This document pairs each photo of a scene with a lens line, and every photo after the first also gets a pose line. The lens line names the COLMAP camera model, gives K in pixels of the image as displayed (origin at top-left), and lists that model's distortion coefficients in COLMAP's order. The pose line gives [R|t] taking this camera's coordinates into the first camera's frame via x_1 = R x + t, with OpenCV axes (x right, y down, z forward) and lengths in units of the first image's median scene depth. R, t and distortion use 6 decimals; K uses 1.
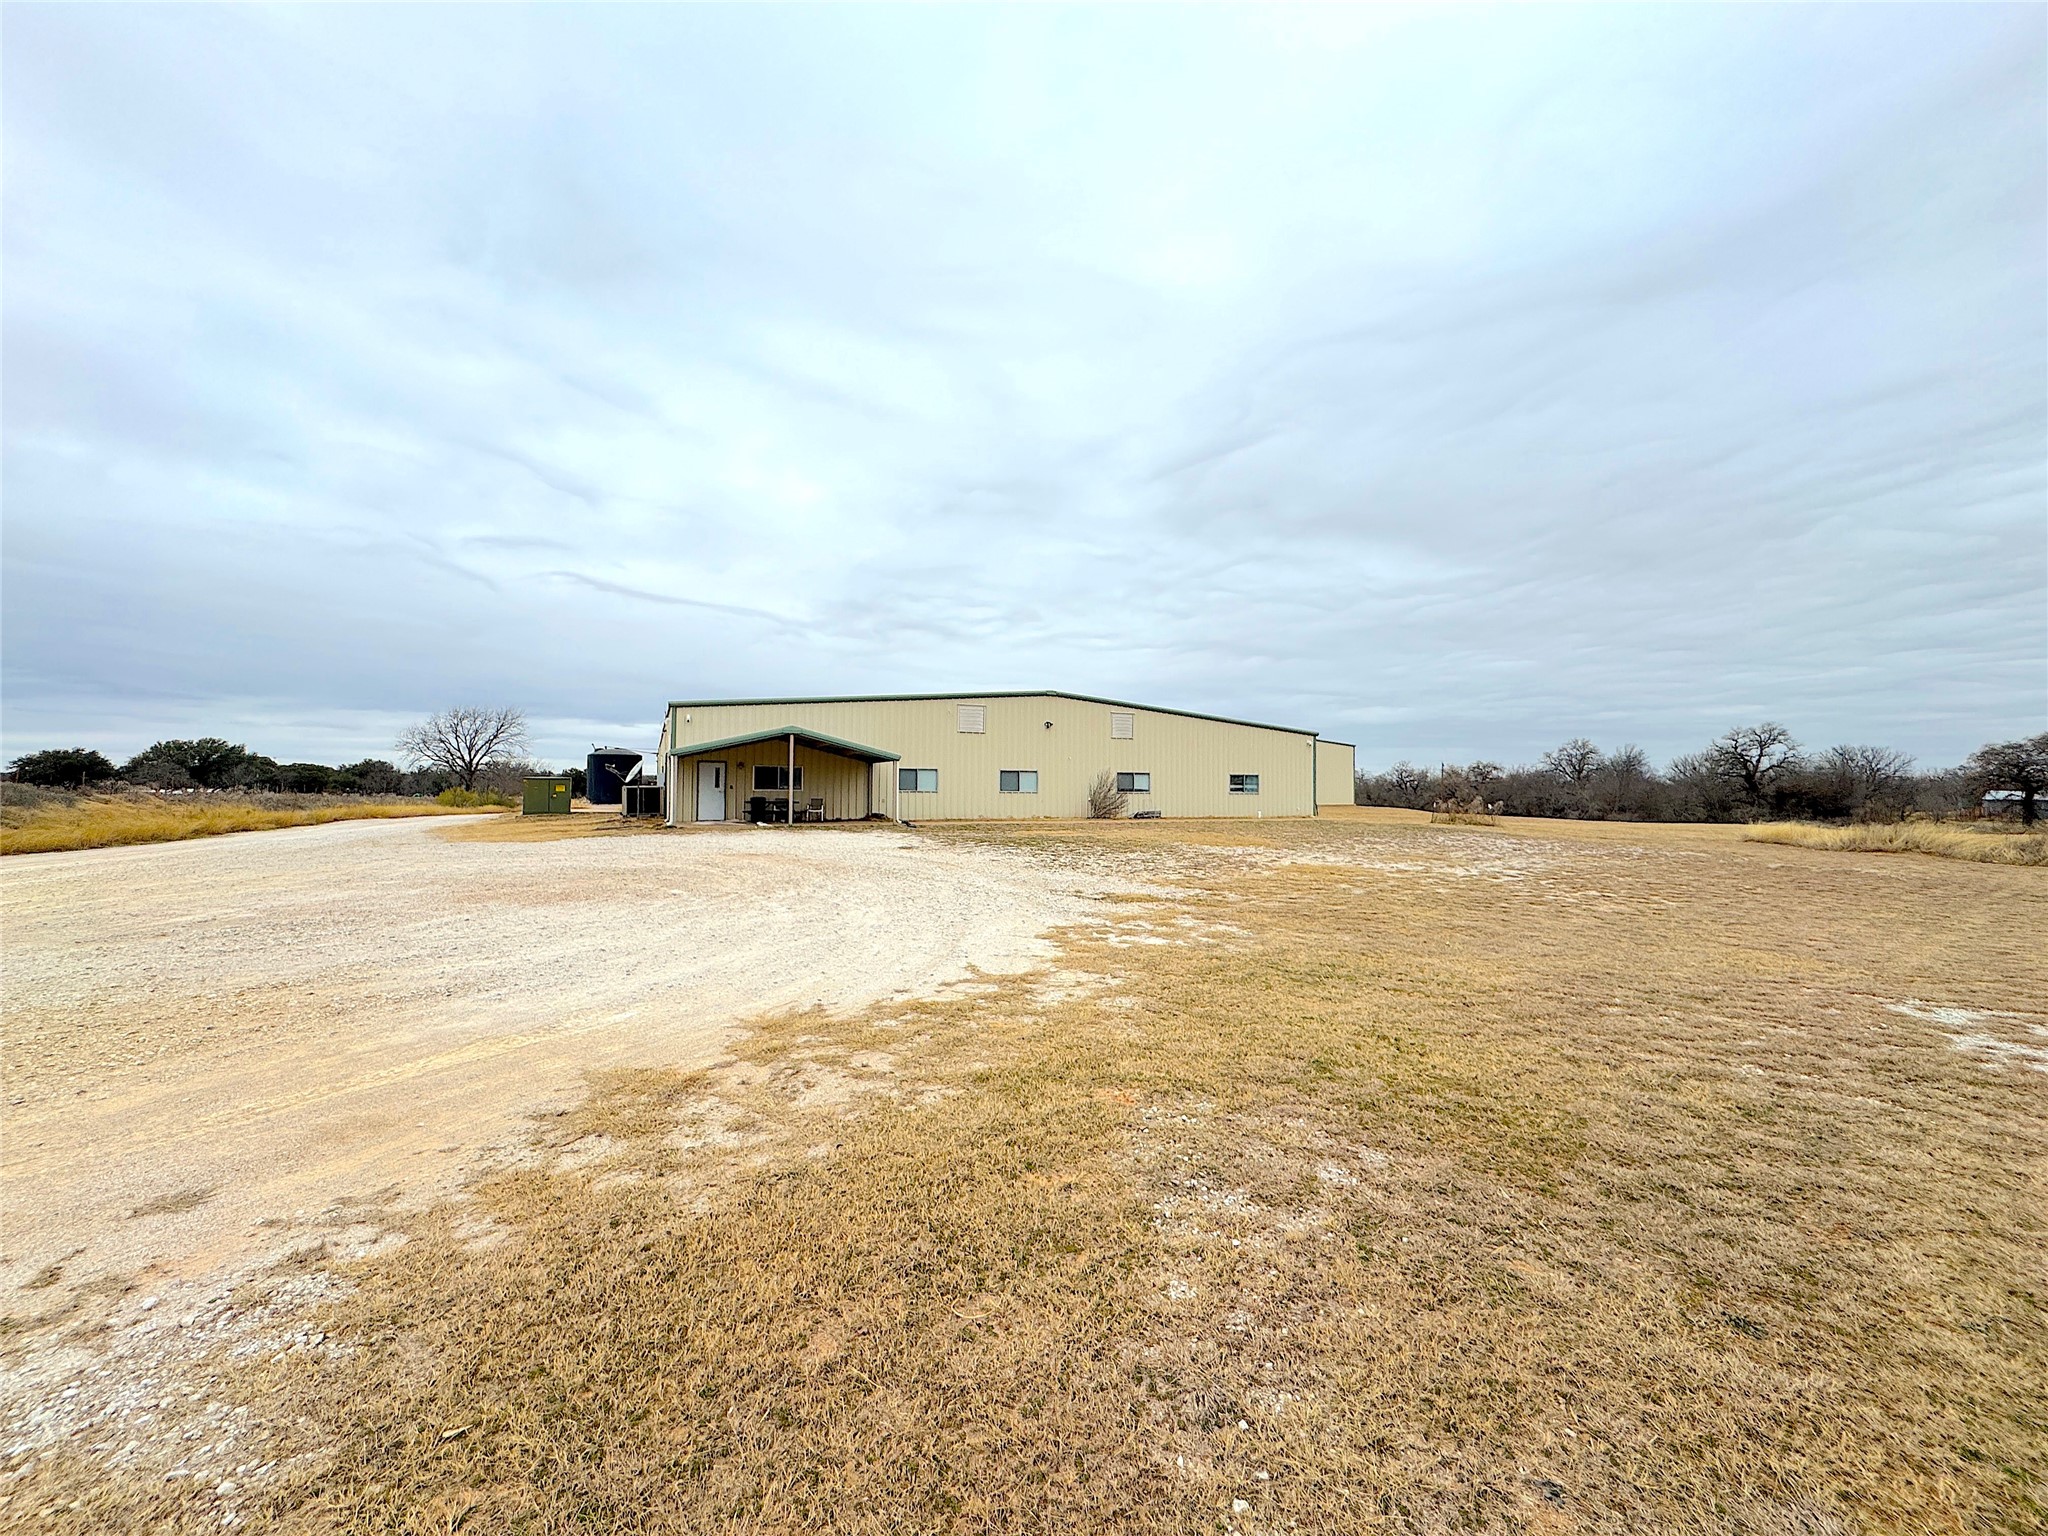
lens RADIAL K [[844.6, 0, 1024.5], [0, 844.6, 765.3], [0, 0, 1]] dist [0.002567, 0.000649]
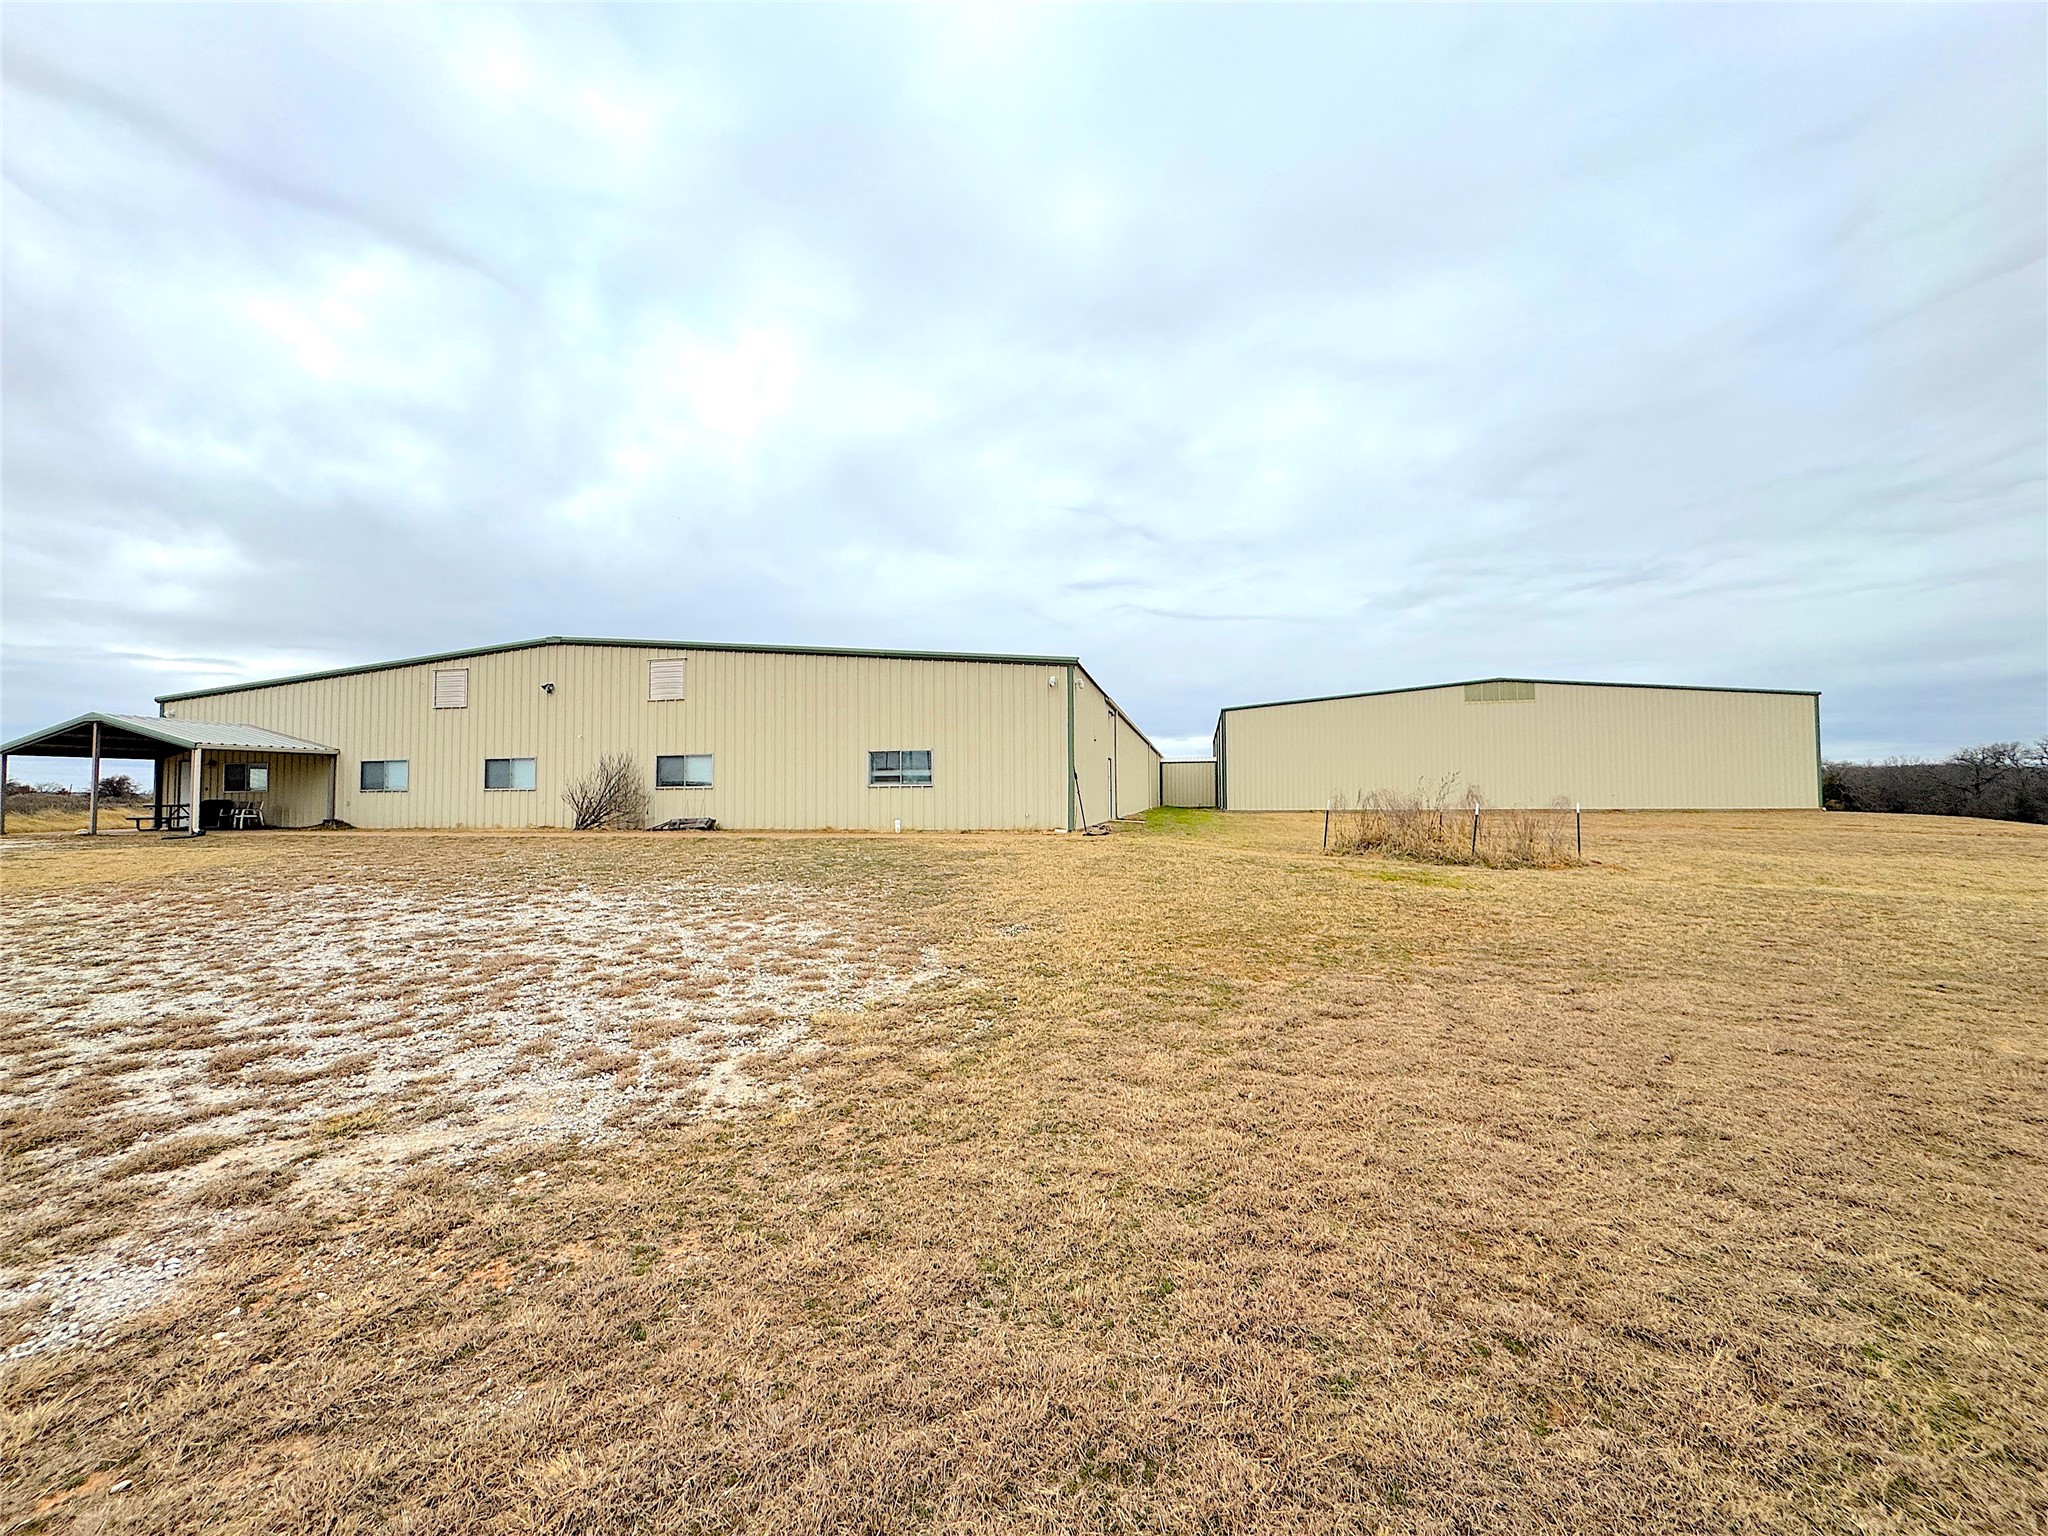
lens RADIAL K [[844.6, 0, 1024.6], [0, 844.6, 769.9], [0, 0, 1]] dist [0.002567, 0.000649]
pose [[0.803736, -0.033447, -0.594046, 0.646407], [0.030773, 0.999419, -0.014635, 0.033868], [0.594190, -0.006518, 0.804298, 0.620639]]
